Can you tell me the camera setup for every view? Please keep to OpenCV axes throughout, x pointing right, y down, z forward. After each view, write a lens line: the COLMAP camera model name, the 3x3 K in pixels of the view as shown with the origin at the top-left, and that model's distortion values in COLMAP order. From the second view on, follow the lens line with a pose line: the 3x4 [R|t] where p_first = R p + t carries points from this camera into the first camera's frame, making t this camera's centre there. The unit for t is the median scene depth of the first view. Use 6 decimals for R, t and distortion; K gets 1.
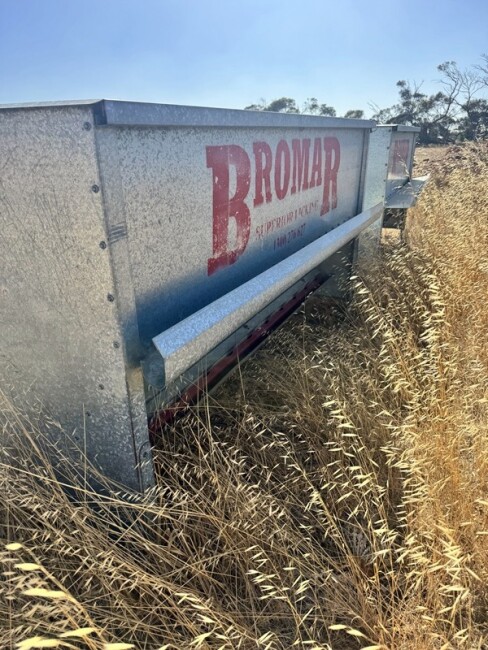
lens RADIAL K [[451.6, 0, 243.3], [0, 451.6, 324.5], [0, 0, 1]] dist [0.054974, -0.003621]
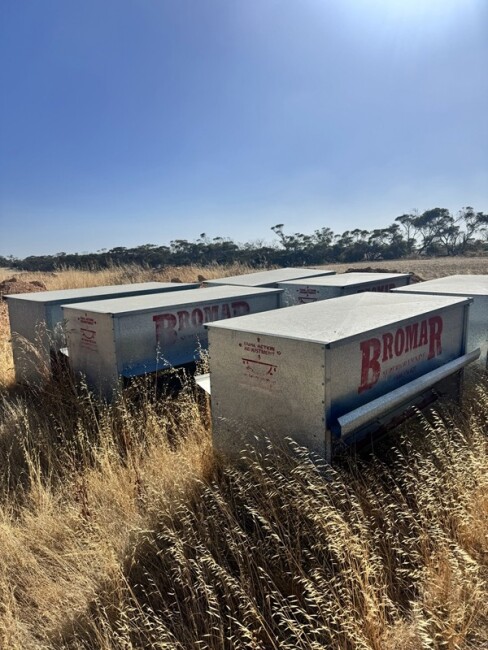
lens RADIAL K [[451.6, 0, 242.4], [0, 451.6, 319.0], [0, 0, 1]] dist [0.054974, -0.003621]
pose [[0.949997, 0.046081, -0.308841, 0.049651], [-0.111082, 0.974226, -0.196329, 0.028992], [0.291833, 0.220819, 0.930630, -1.212704]]
